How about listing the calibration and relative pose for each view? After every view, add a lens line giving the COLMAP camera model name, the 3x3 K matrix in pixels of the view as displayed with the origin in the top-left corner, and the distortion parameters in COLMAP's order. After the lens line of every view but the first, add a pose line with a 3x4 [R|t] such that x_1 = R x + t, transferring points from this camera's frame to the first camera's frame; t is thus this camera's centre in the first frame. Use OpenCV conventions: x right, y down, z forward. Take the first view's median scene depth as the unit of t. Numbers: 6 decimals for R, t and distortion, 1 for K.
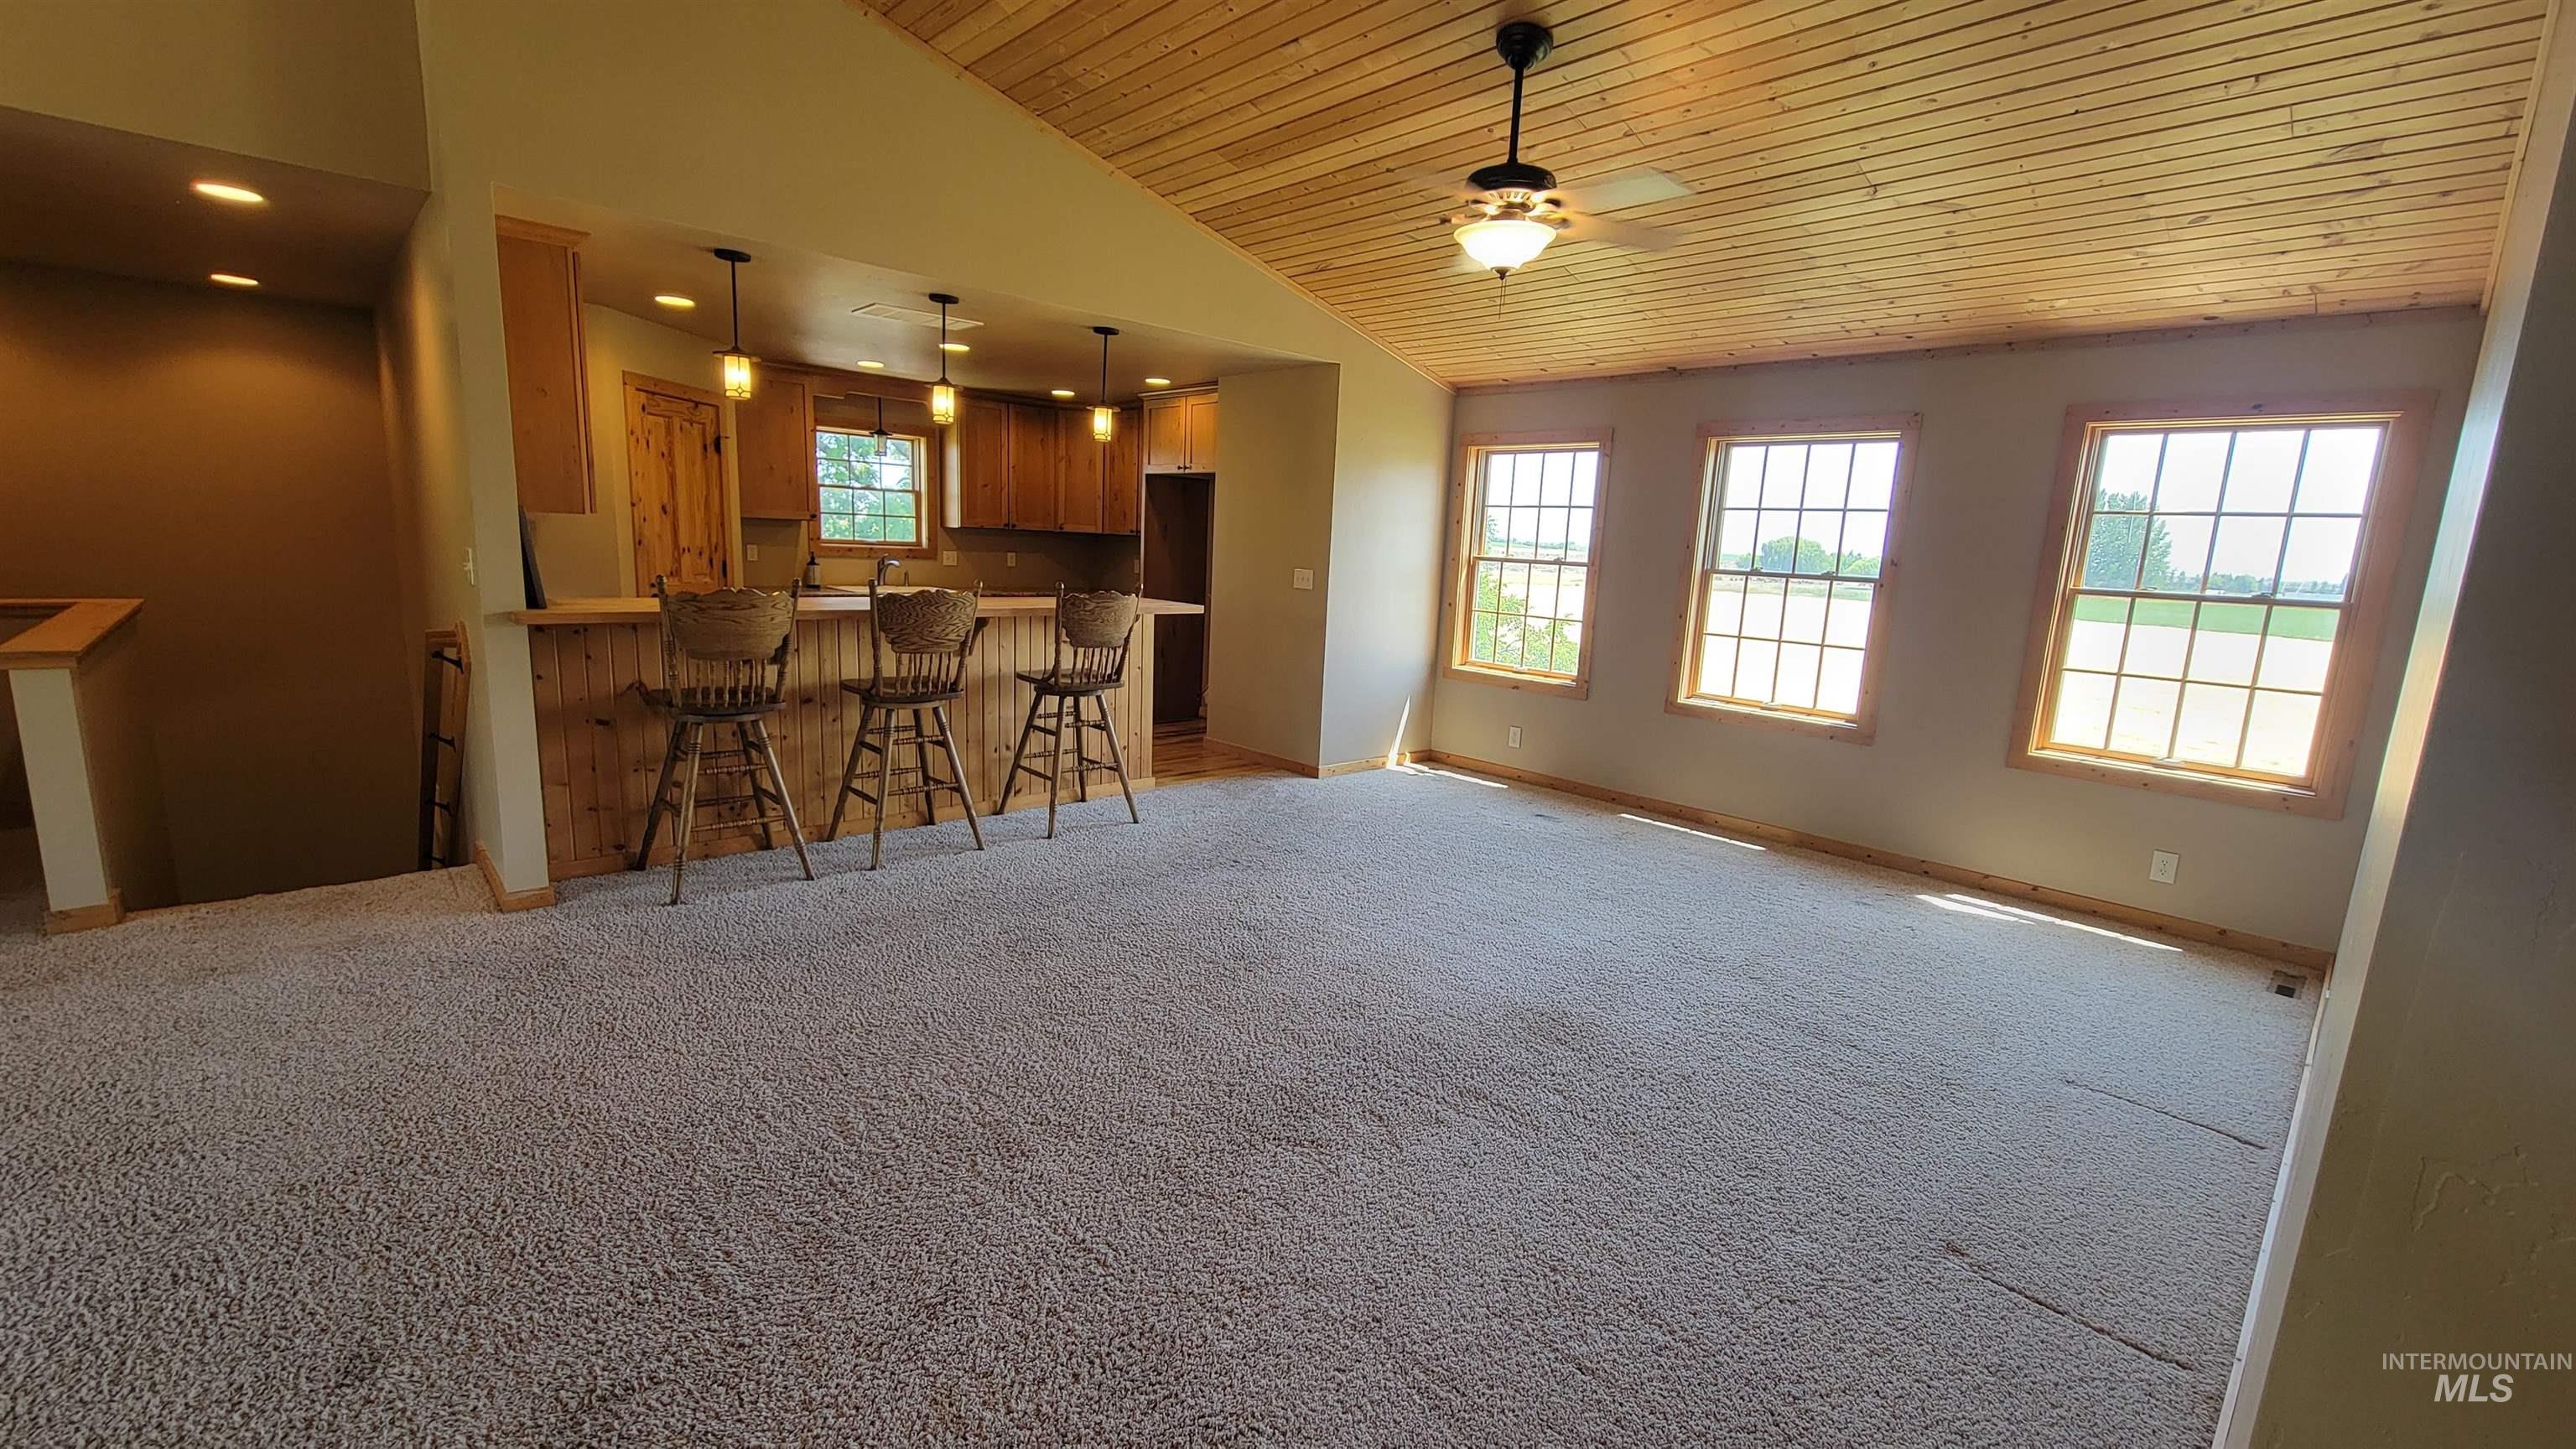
lens RADIAL K [[1045.8, 0, 1283.2], [0, 1045.8, 727.8], [0, 0, 1]] dist [-0.001179, 0.000127]
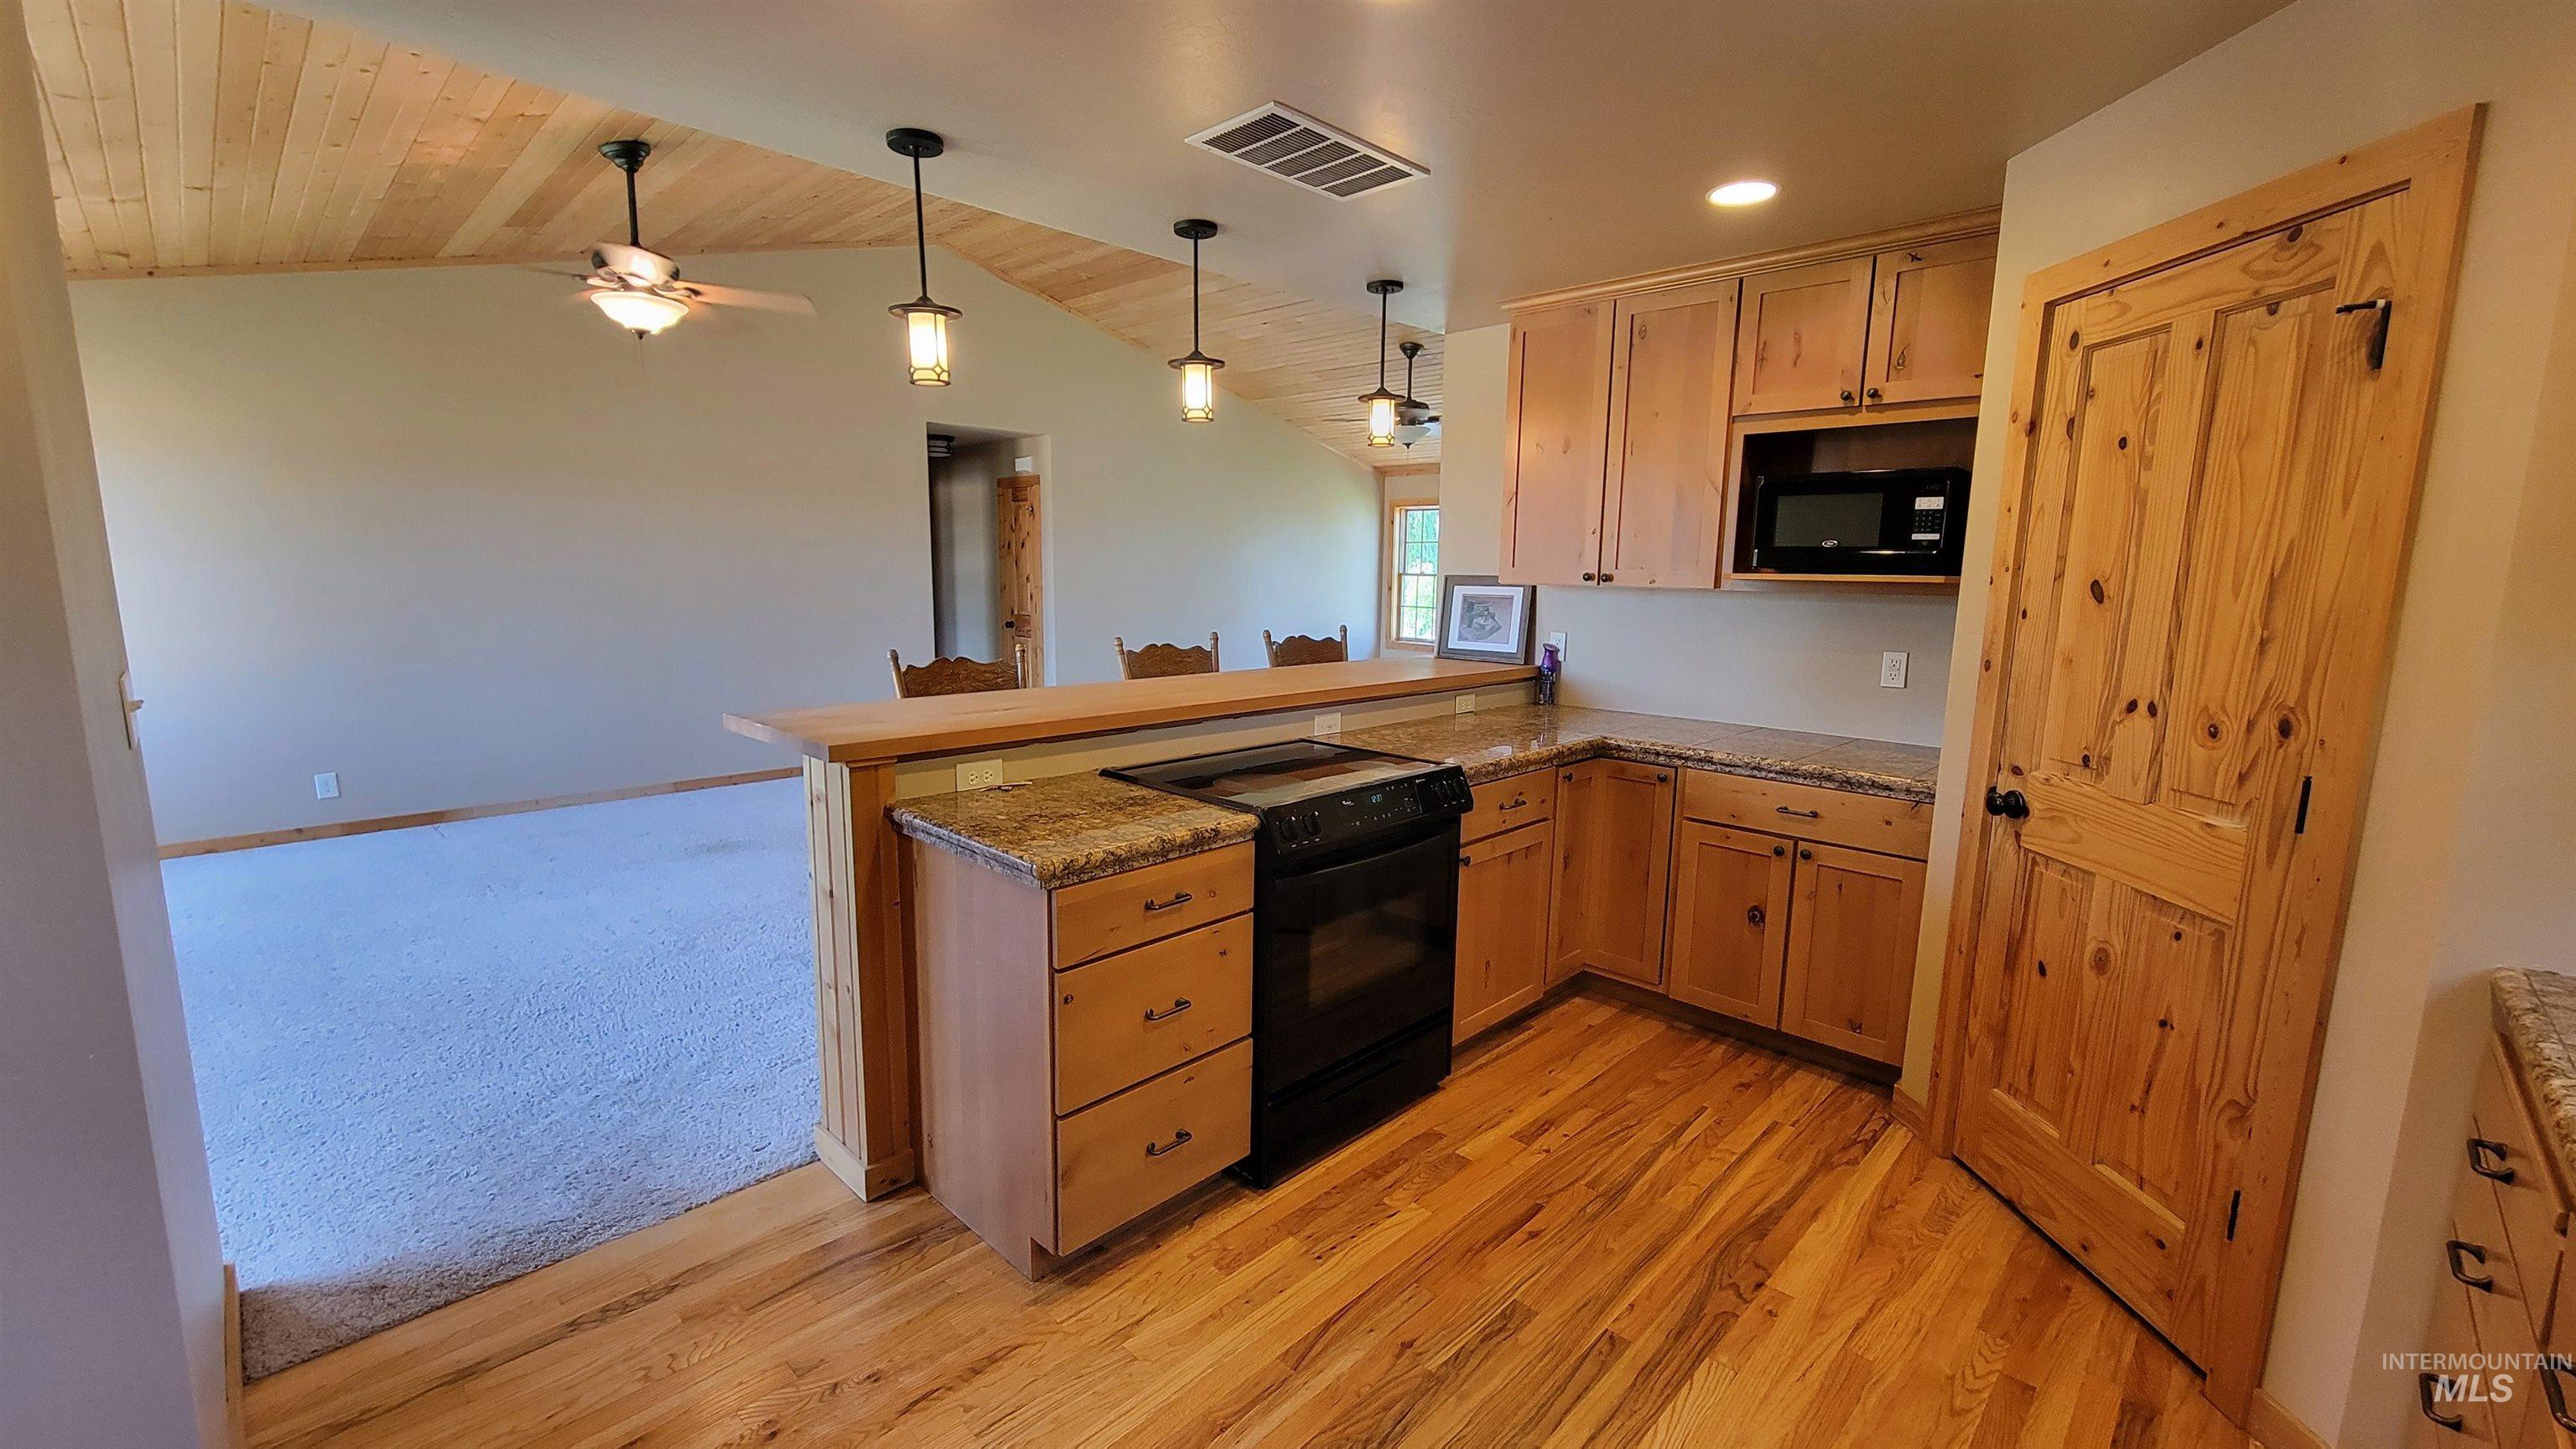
lens RADIAL K [[1045.8, 0, 1283.2], [0, 1045.8, 727.8], [0, 0, 1]] dist [-0.001179, 0.000127]
pose [[-0.997708, -0.048655, -0.047026, -0.265537], [-0.061350, 0.943615, 0.325311, -0.247503], [0.028546, 0.327451, -0.944437, 1.264921]]
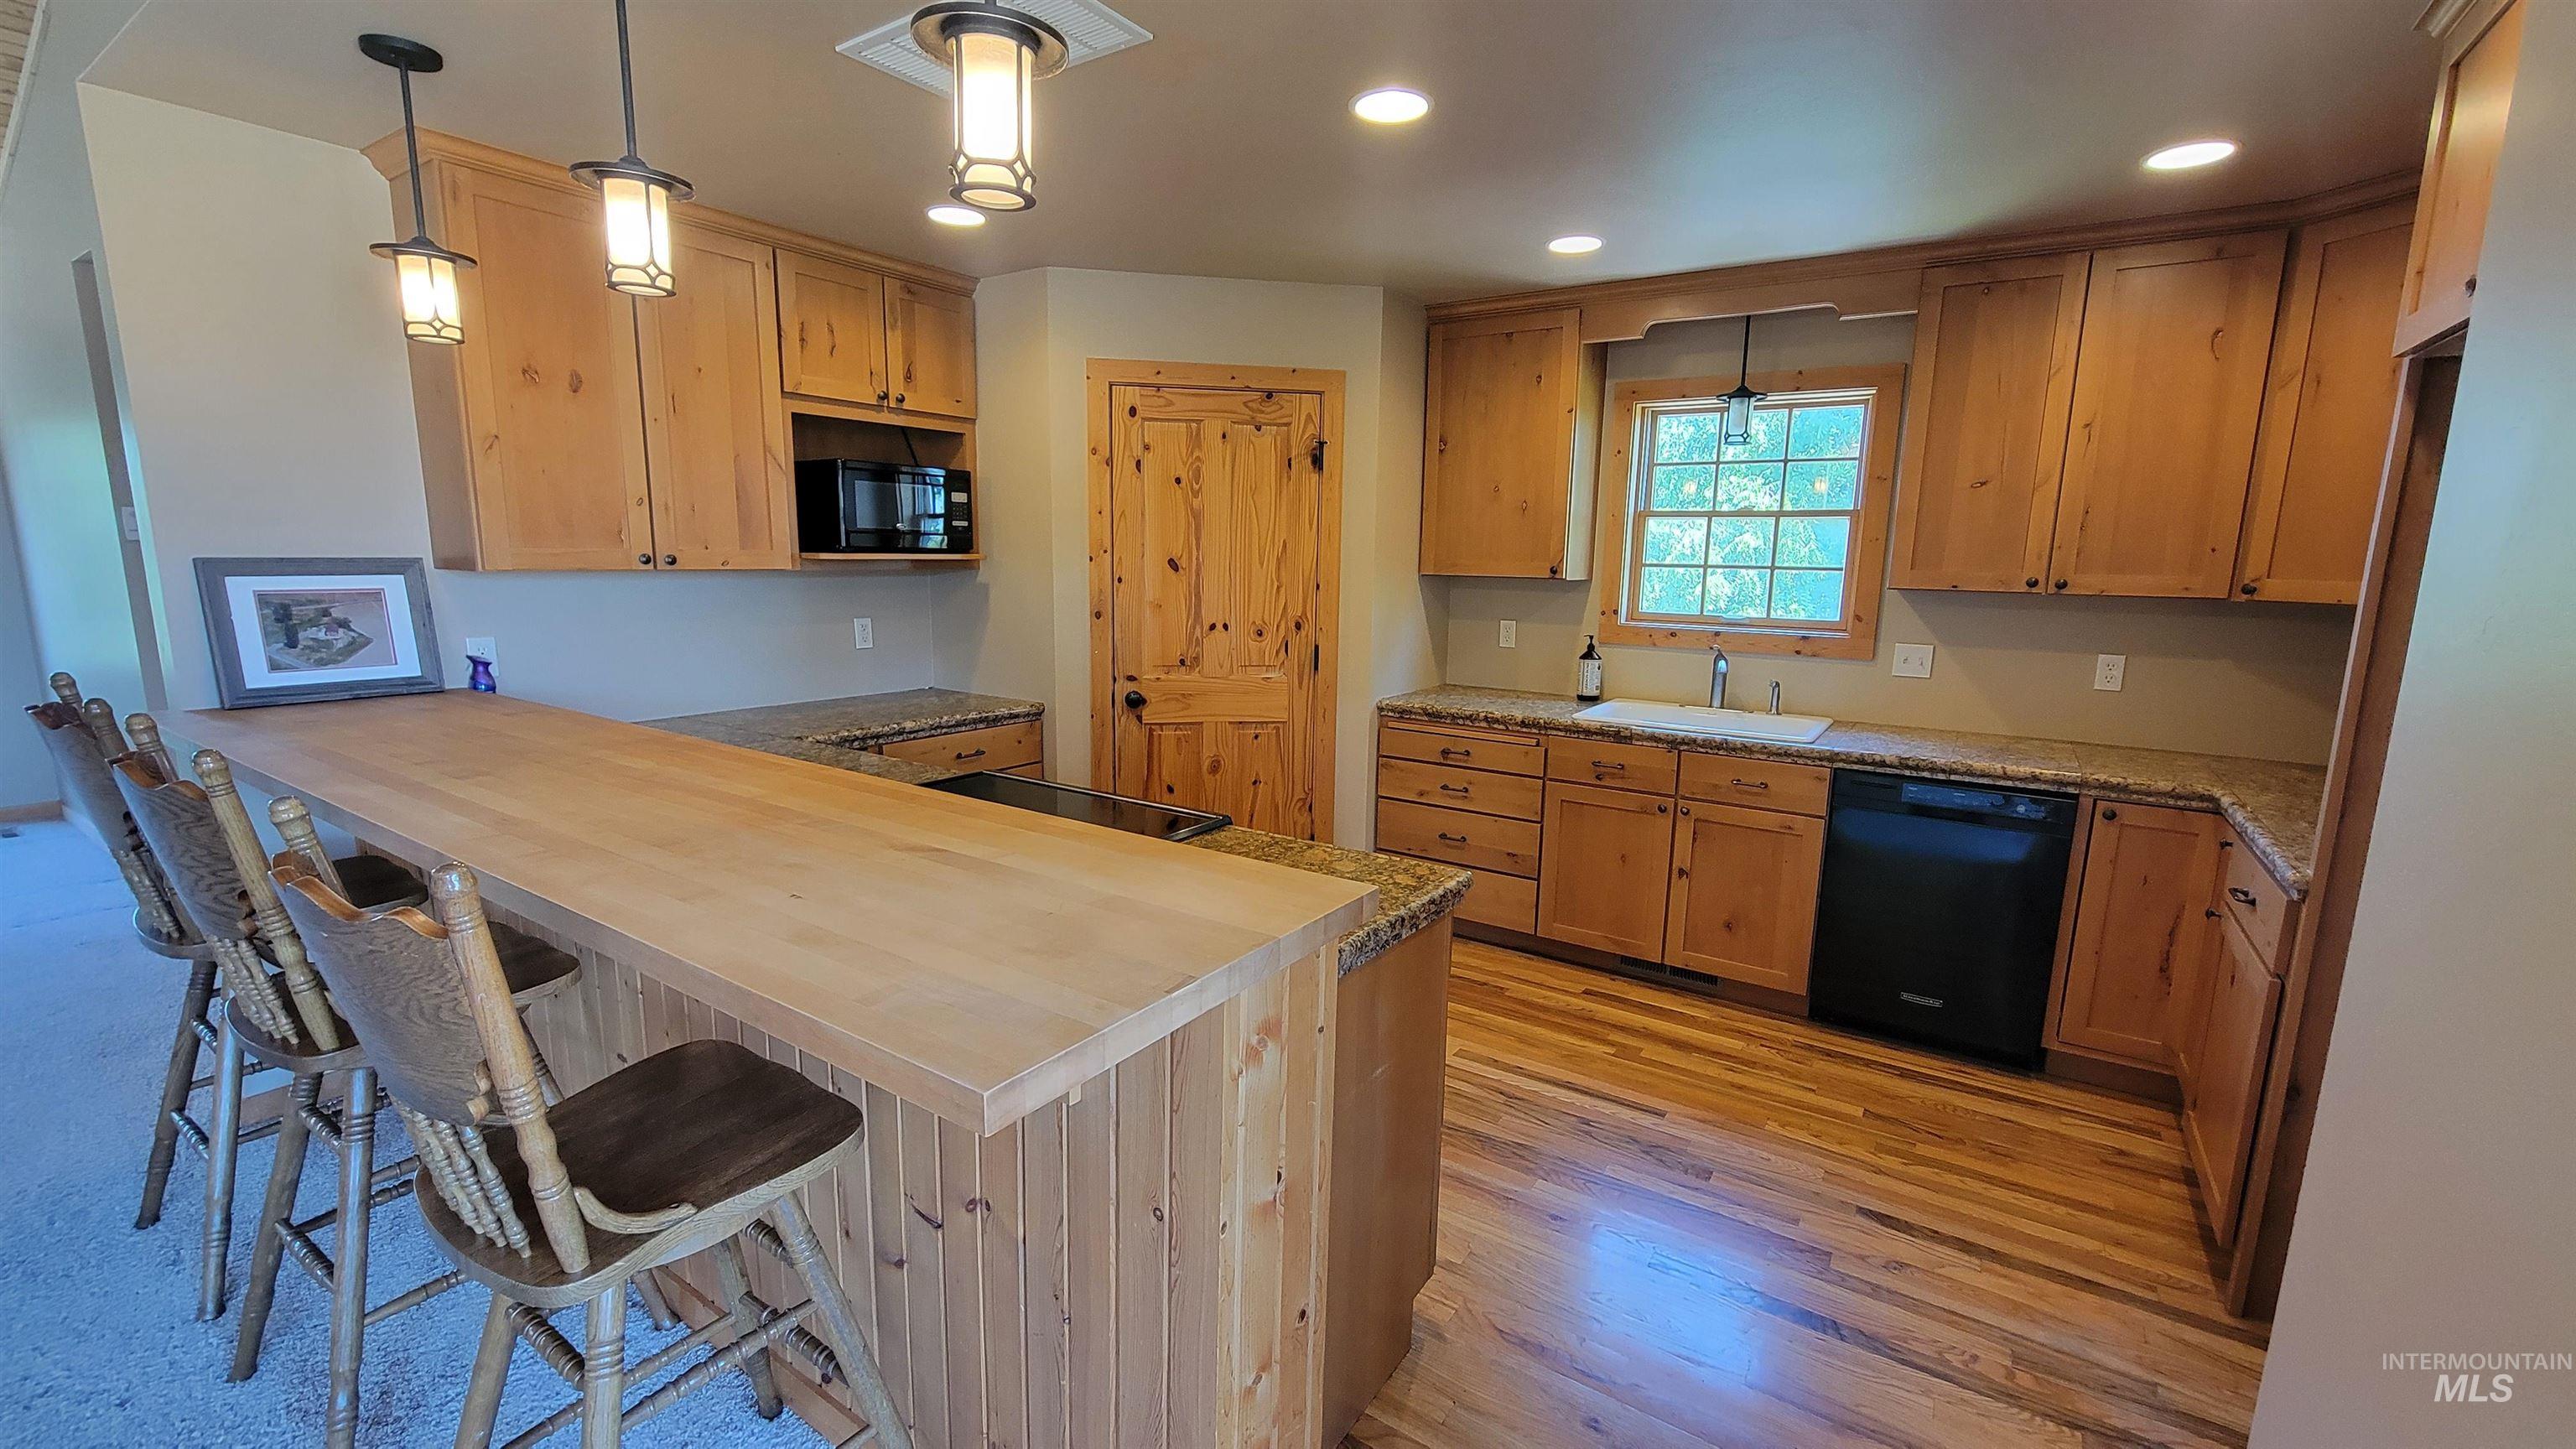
lens RADIAL K [[1045.8, 0, 1283.2], [0, 1045.8, 727.8], [0, 0, 1]] dist [-0.001179, 0.000127]
pose [[0.214451, 0.123858, -0.968850, 0.061459], [-0.181373, 0.979725, 0.085103, -0.164430], [0.959747, 0.157472, 0.232567, 0.864203]]
